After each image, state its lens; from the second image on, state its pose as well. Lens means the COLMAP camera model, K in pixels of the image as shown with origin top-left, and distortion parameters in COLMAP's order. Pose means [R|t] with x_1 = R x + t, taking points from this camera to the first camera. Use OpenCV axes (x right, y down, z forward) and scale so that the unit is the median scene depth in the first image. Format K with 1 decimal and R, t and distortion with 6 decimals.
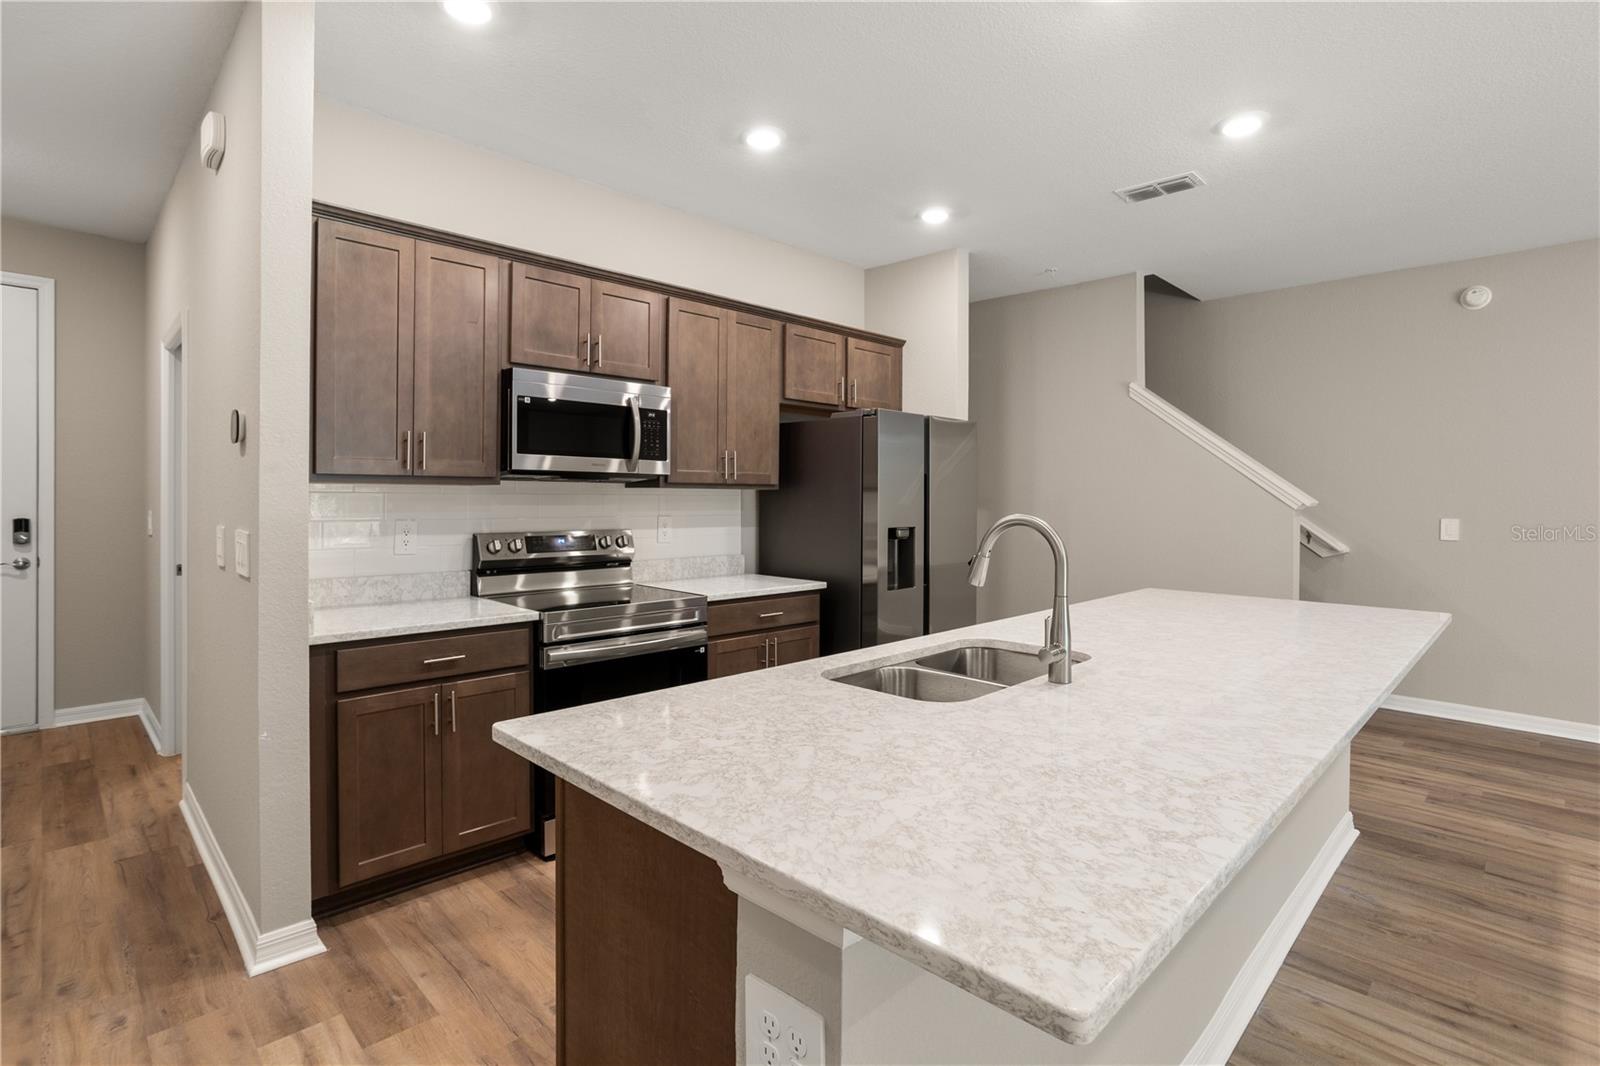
lens RADIAL K [[789.1, 0, 796.5], [0, 789.1, 508.7], [0, 0, 1]] dist [-0.032332, 0.016009]
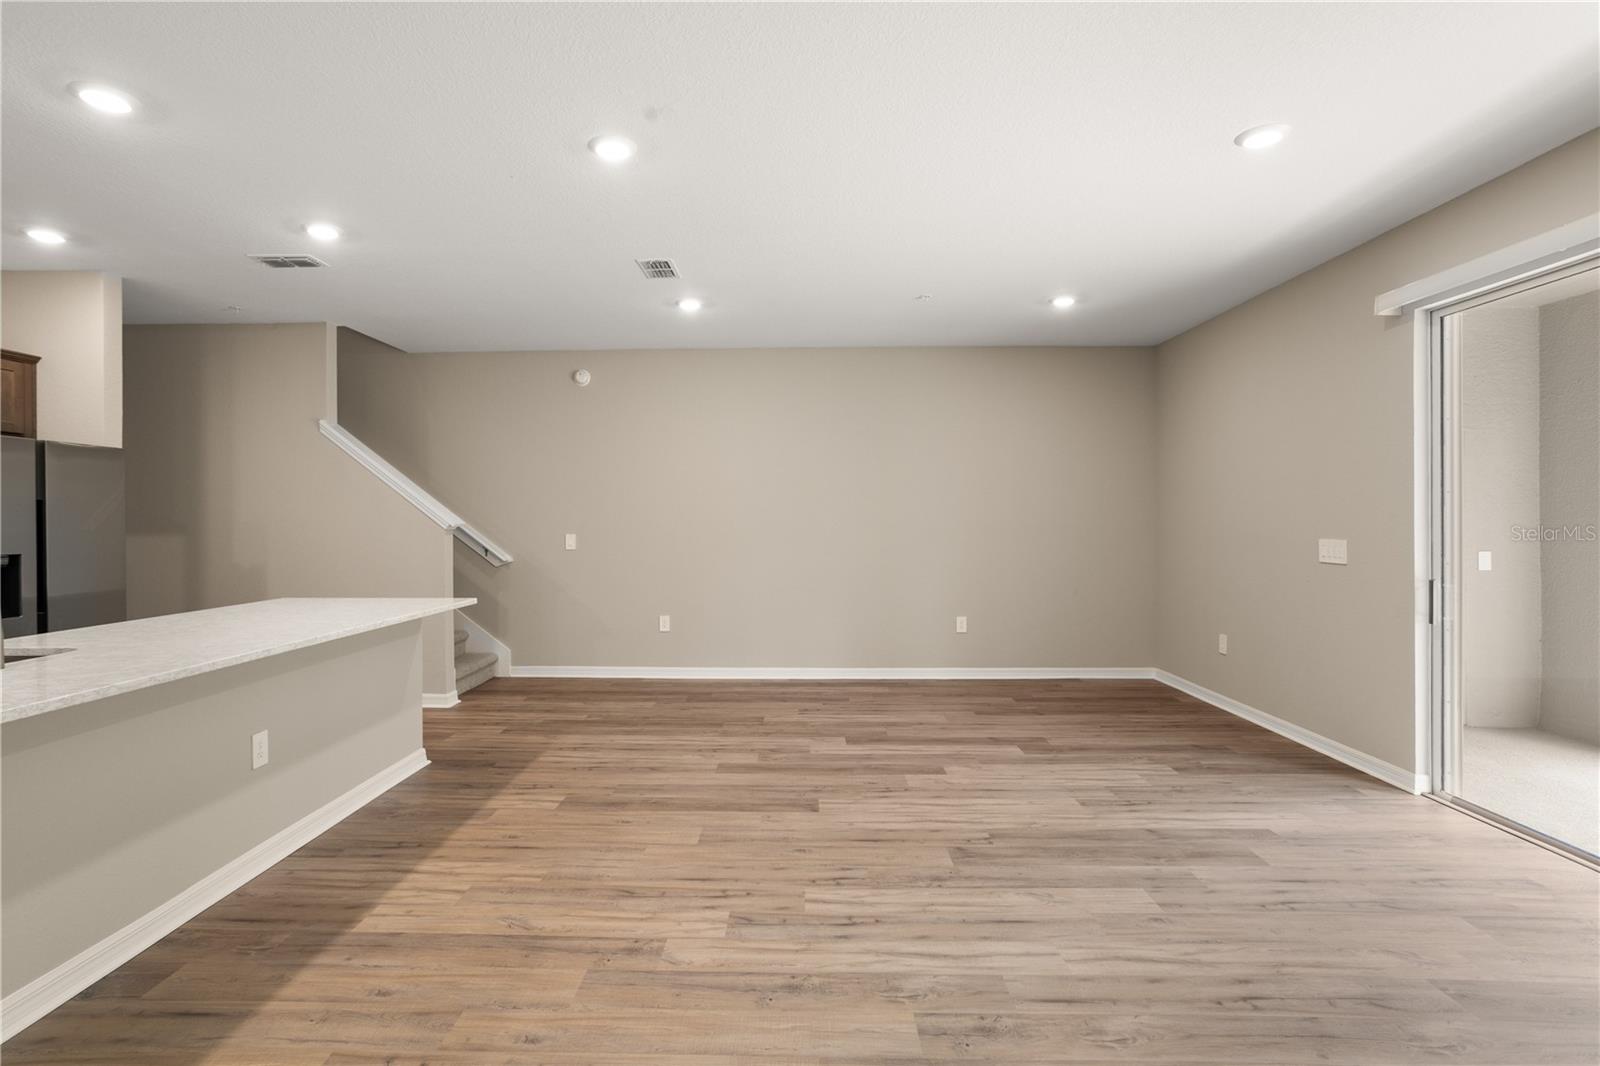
lens RADIAL K [[789.1, 0, 774.3], [0, 789.1, 508.3], [0, 0, 1]] dist [-0.032332, 0.016009]
pose [[0.722358, 0.004206, 0.691506, 0.172659], [0.017592, 0.999546, -0.024456, 0.011034], [-0.691295, 0.029831, 0.721957, -0.358675]]
